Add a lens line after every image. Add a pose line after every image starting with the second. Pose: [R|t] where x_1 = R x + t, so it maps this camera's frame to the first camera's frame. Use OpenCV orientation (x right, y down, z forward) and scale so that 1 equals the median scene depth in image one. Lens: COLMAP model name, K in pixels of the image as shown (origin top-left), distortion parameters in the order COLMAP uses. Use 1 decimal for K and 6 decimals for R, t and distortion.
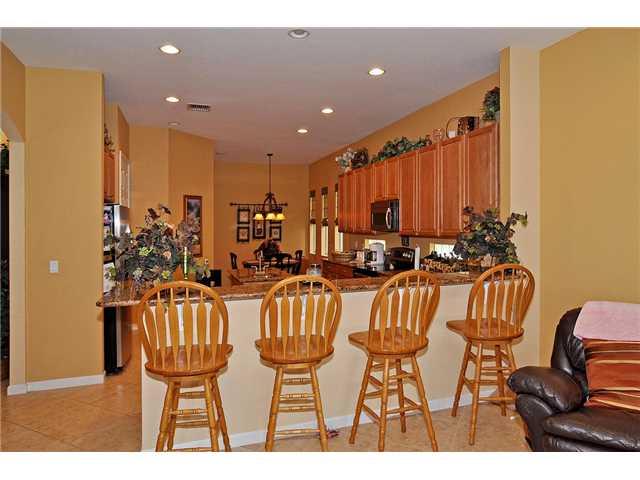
lens RADIAL K [[417.6, 0, 319.5], [0, 417.6, 212.5], [0, 0, 1]] dist [-0.001754, -0.002399]
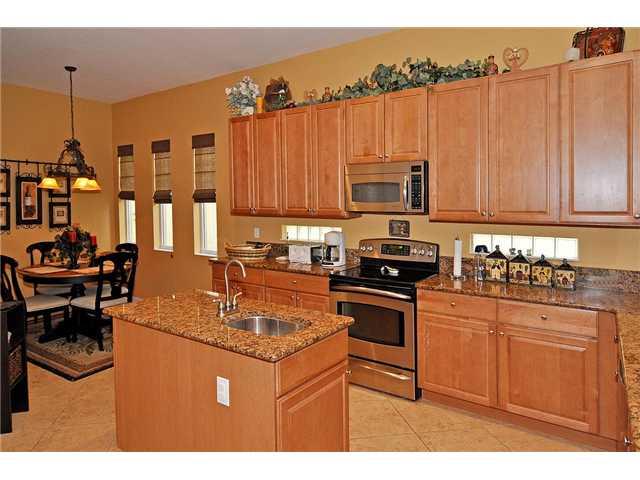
lens RADIAL K [[417.6, 0, 319.5], [0, 417.6, 212.5], [0, 0, 1]] dist [-0.001754, -0.002399]
pose [[0.808436, 0.000679, 0.588584, -0.175270], [-0.031301, 0.998634, 0.041841, 0.014169], [-0.587751, -0.052249, 0.807353, 0.369167]]
